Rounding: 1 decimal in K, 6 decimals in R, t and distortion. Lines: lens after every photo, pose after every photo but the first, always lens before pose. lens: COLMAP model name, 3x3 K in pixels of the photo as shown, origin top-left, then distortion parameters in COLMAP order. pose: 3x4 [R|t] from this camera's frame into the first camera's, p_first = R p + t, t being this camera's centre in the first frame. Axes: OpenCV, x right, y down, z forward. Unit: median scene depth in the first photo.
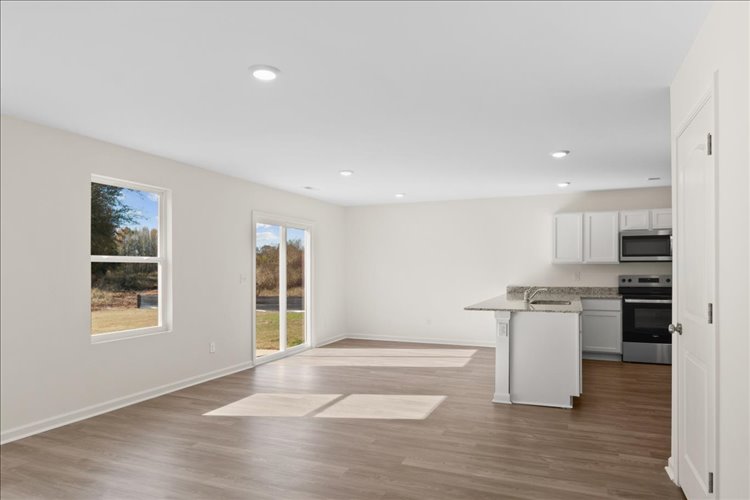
lens RADIAL K [[481.6, 0, 357.6], [0, 481.6, 267.7], [0, 0, 1]] dist [0.004384, -0.001560]
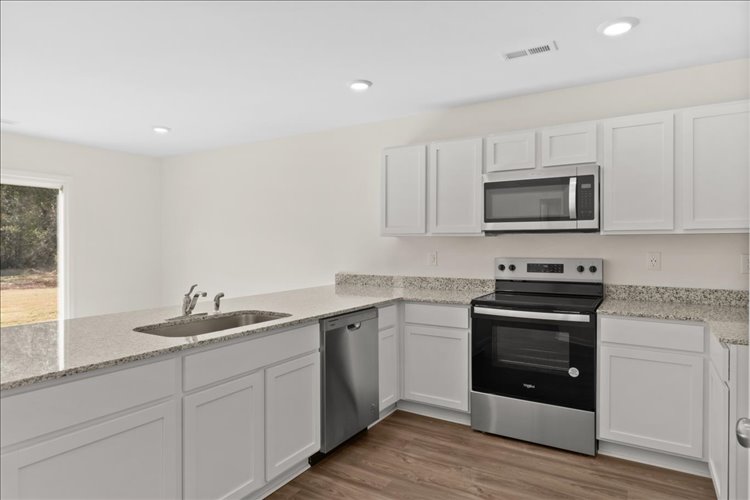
lens RADIAL K [[481.6, 0, 343.4], [0, 481.6, 246.0], [0, 0, 1]] dist [0.004384, -0.001560]
pose [[0.983149, -0.000262, -0.182805, 0.510560], [0.003325, 0.999859, 0.016451, -0.007002], [0.182775, -0.016781, 0.983012, 0.480145]]
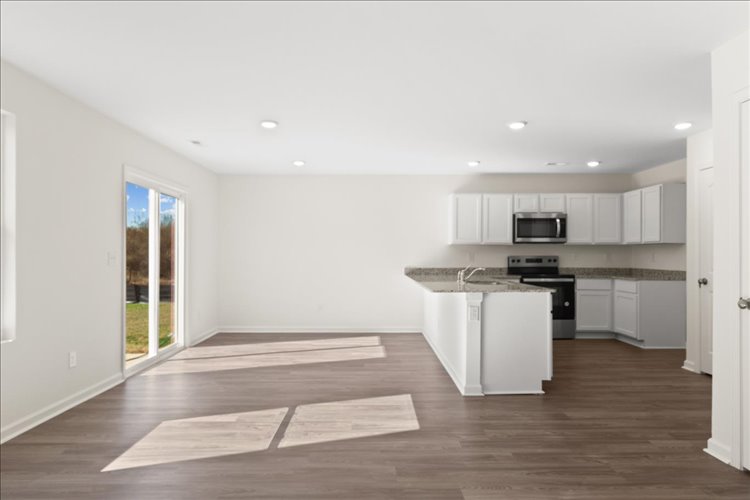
lens RADIAL K [[481.6, 0, 365.5], [0, 481.6, 253.8], [0, 0, 1]] dist [0.004384, -0.001560]
pose [[0.914907, 0.004166, 0.403643, -0.173018], [-0.004094, 0.999991, -0.001041, 0.014155], [-0.403644, -0.000700, 0.914916, 0.188403]]
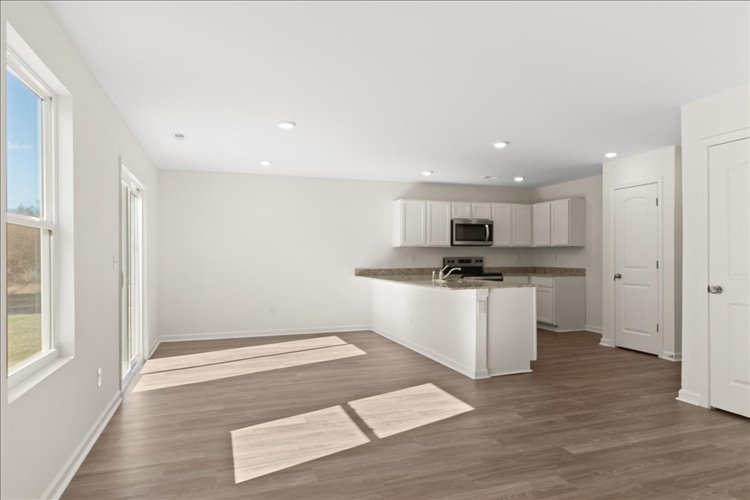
lens RADIAL K [[481.6, 0, 379.0], [0, 481.6, 257.1], [0, 0, 1]] dist [0.004384, -0.001560]
pose [[0.724702, -0.001060, 0.689062, -0.399968], [0.000182, 0.999999, 0.001347, 0.014880], [-0.689062, -0.000851, 0.724702, 0.290591]]
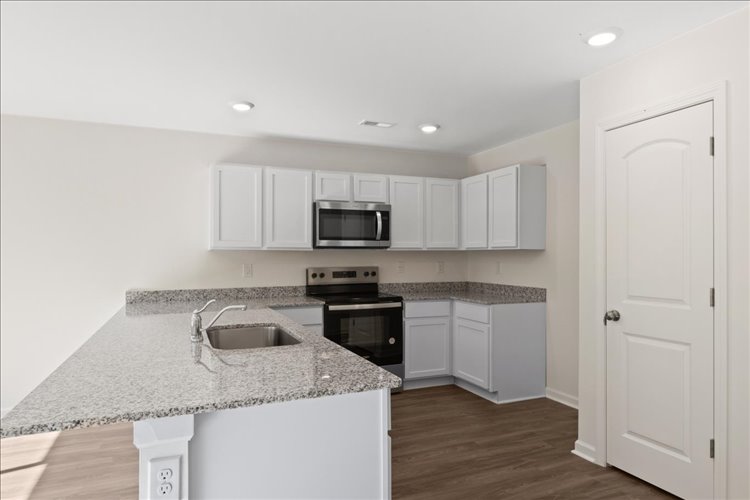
lens RADIAL K [[481.6, 0, 378.4], [0, 481.6, 256.4], [0, 0, 1]] dist [0.004384, -0.001560]
pose [[0.678991, -0.000470, 0.734147, 0.128216], [-0.000773, 0.999999, 0.001355, -0.001504], [-0.734147, -0.001488, 0.678989, 0.513078]]
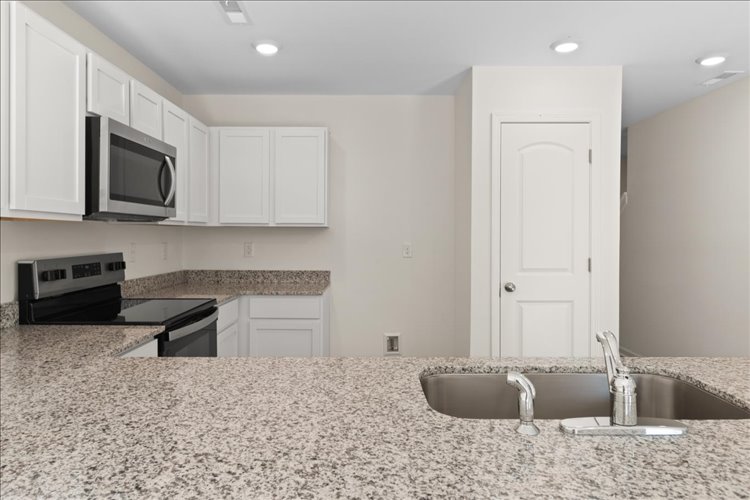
lens RADIAL K [[481.6, 0, 375.0], [0, 481.6, 243.5], [0, 0, 1]] dist [0.004384, -0.001560]
pose [[-0.416687, -0.014954, 0.908927, 0.202851], [-0.003579, 0.999884, 0.014810, 0.000340], [-0.909043, 0.002918, -0.416692, 1.003577]]
